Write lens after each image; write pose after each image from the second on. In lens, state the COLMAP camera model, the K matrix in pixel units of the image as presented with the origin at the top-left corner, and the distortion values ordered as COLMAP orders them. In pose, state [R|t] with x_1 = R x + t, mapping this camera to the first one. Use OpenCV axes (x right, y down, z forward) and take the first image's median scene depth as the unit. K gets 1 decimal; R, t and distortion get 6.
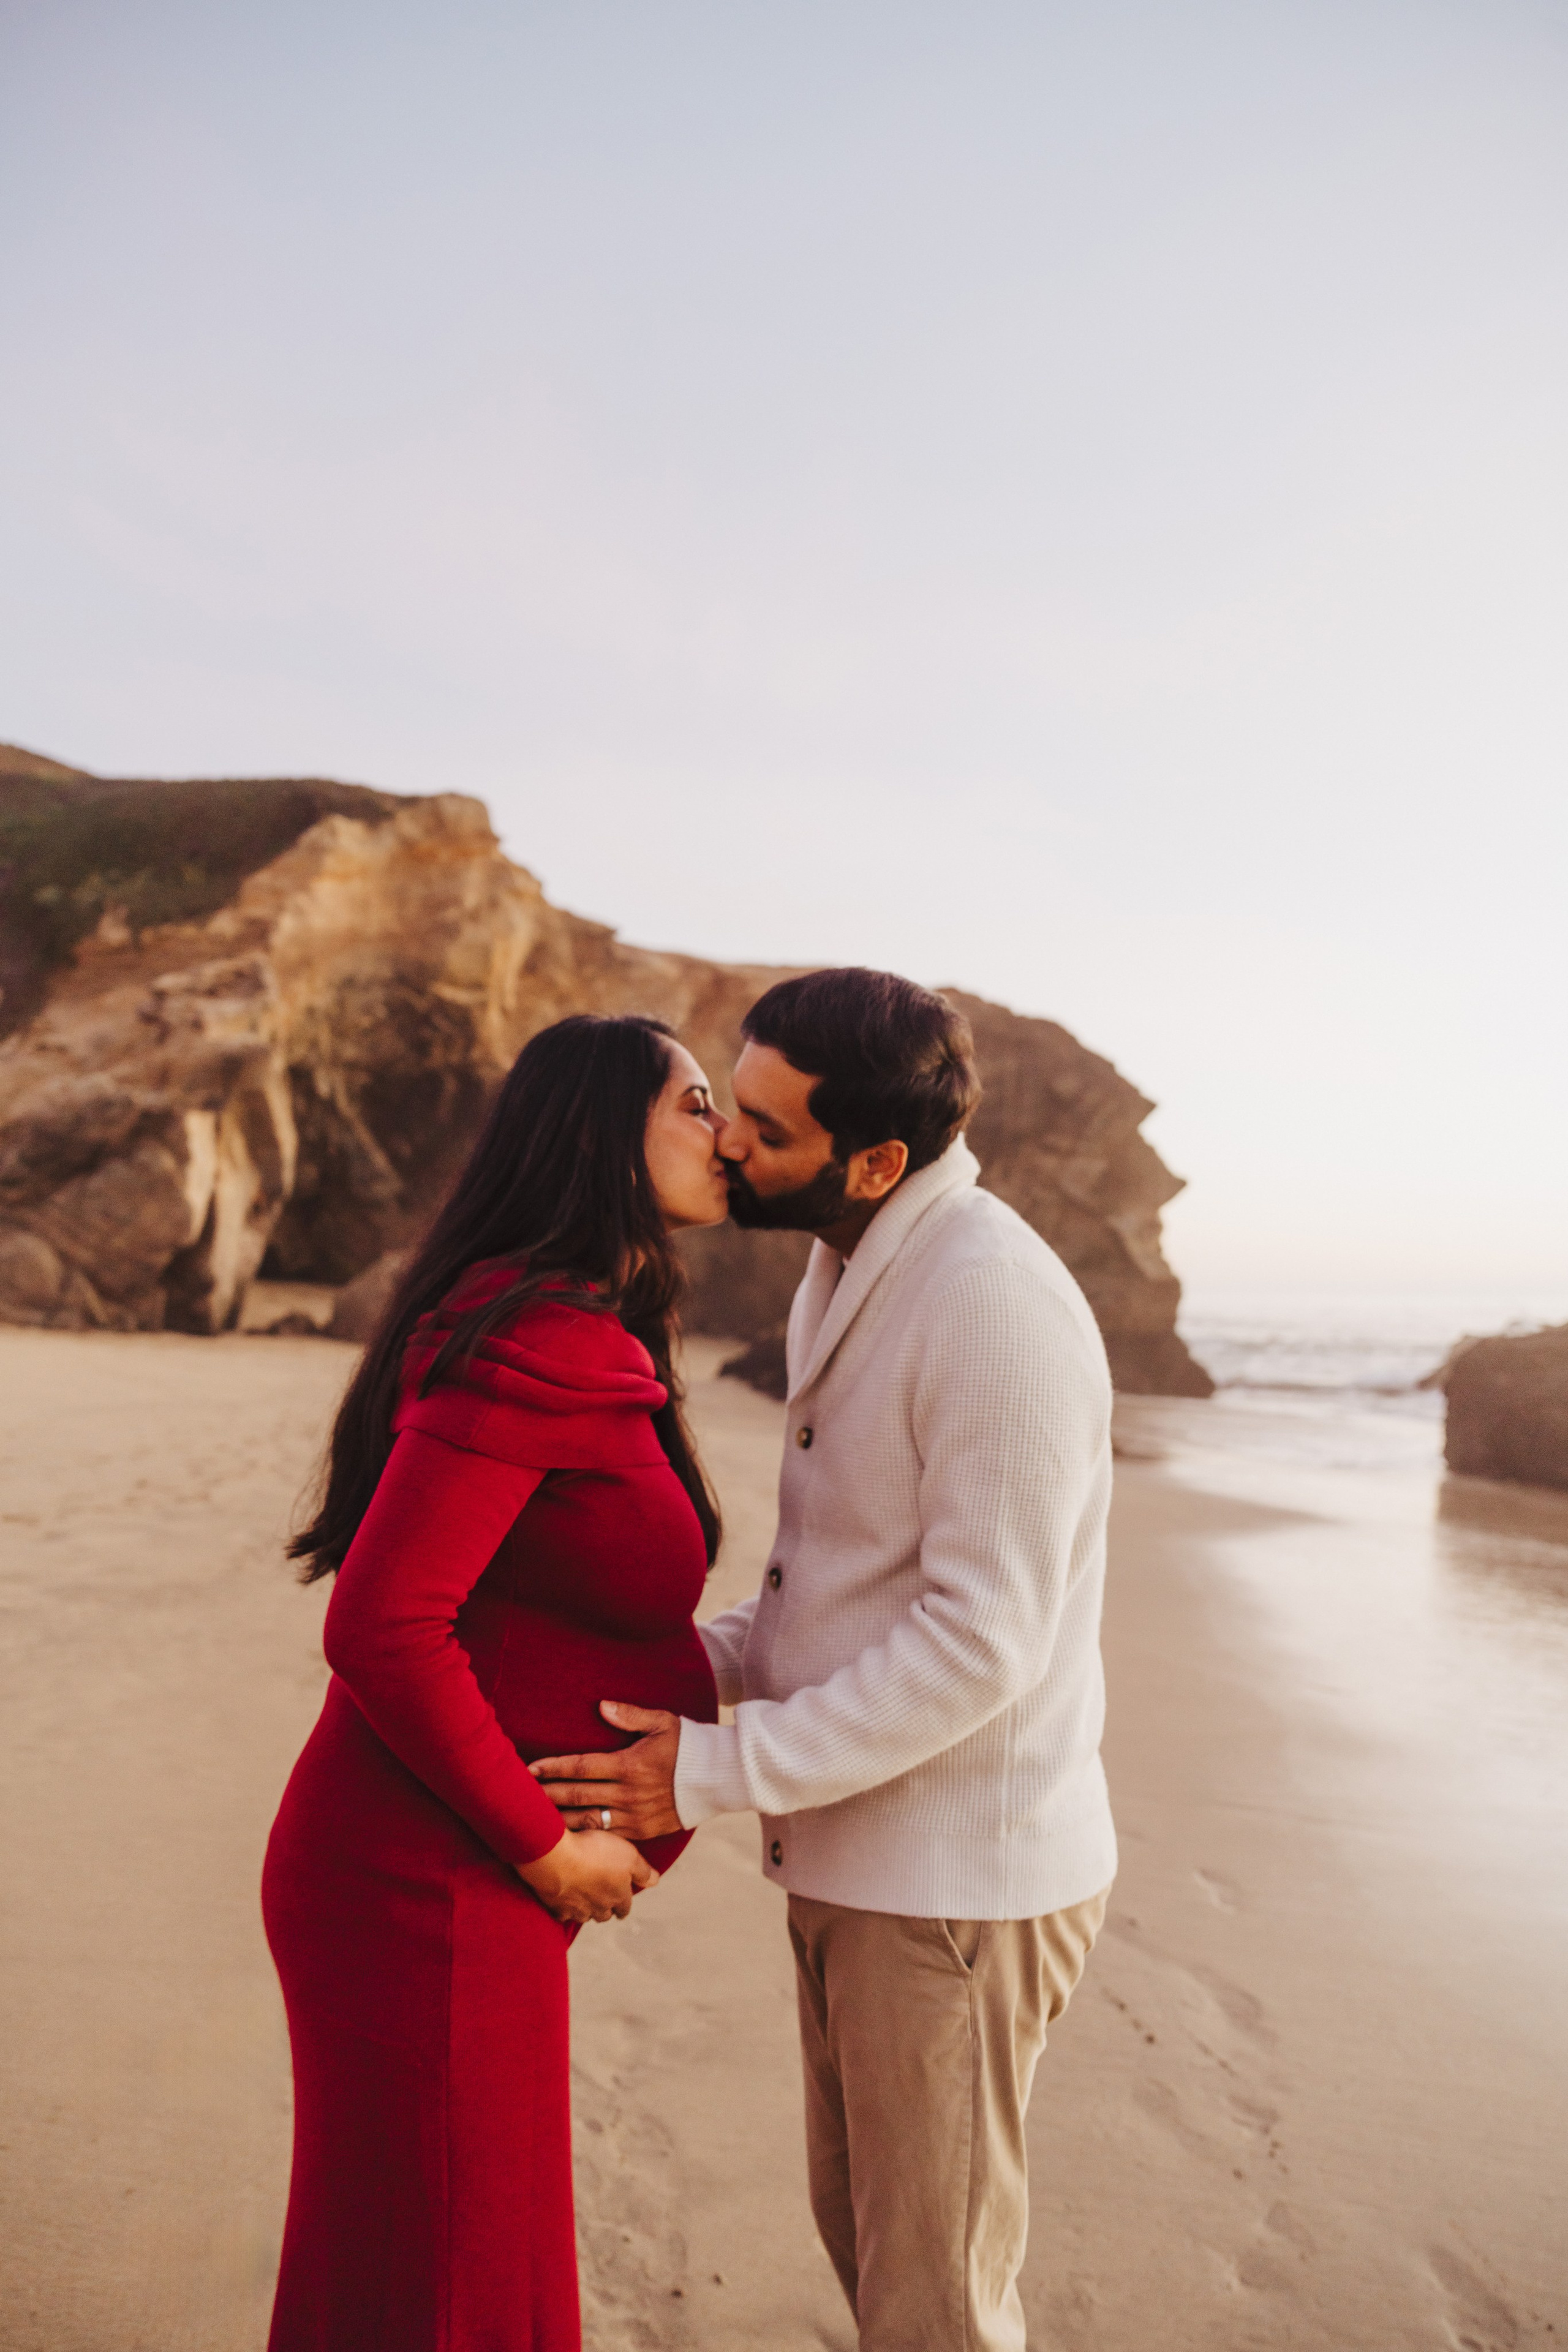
lens RADIAL K [[1580.1, 0, 775.7], [0, 1580.1, 1181.5], [0, 0, 1]] dist [-0.001686, 0.012627]
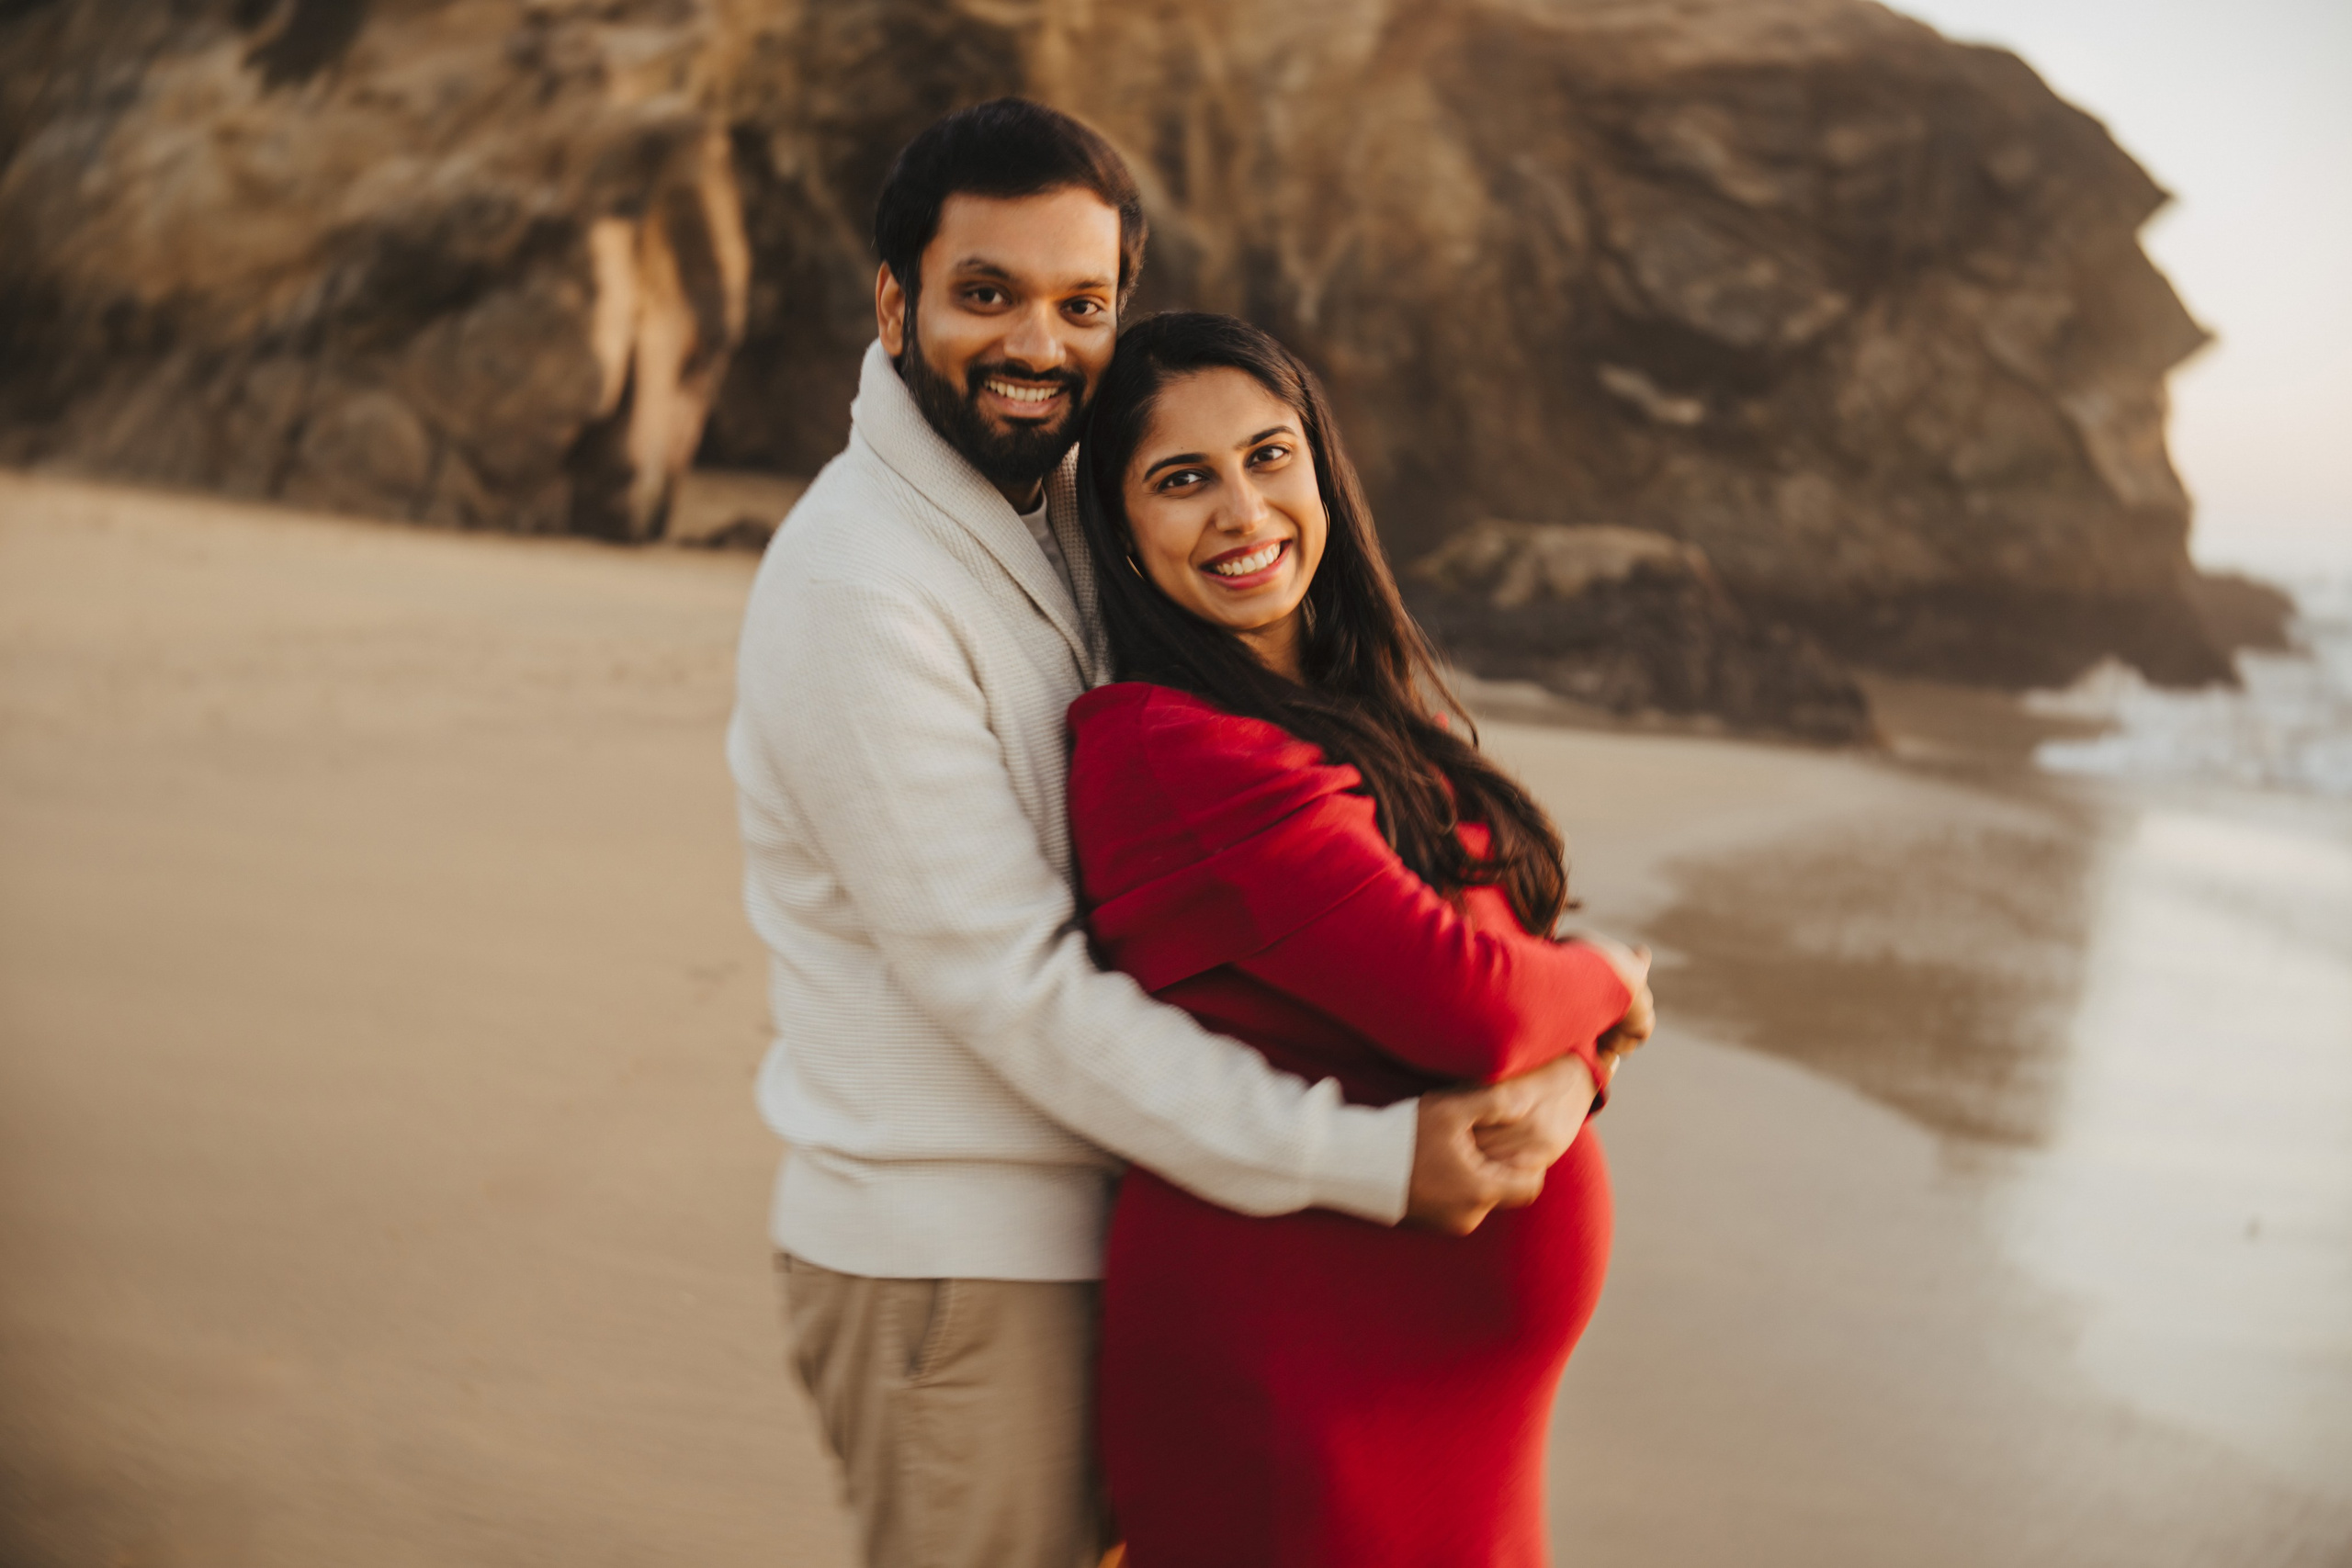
lens RADIAL K [[3345.7, 0, 1179.9], [0, 3345.7, 774.1], [0, 0, 1]] dist [0.287996, 0.000000]
pose [[0.986241, 0.044464, -0.159223, 0.107186], [-0.019929, 0.988104, 0.152493, -0.030219], [0.164109, -0.147222, 0.975394, -0.370542]]
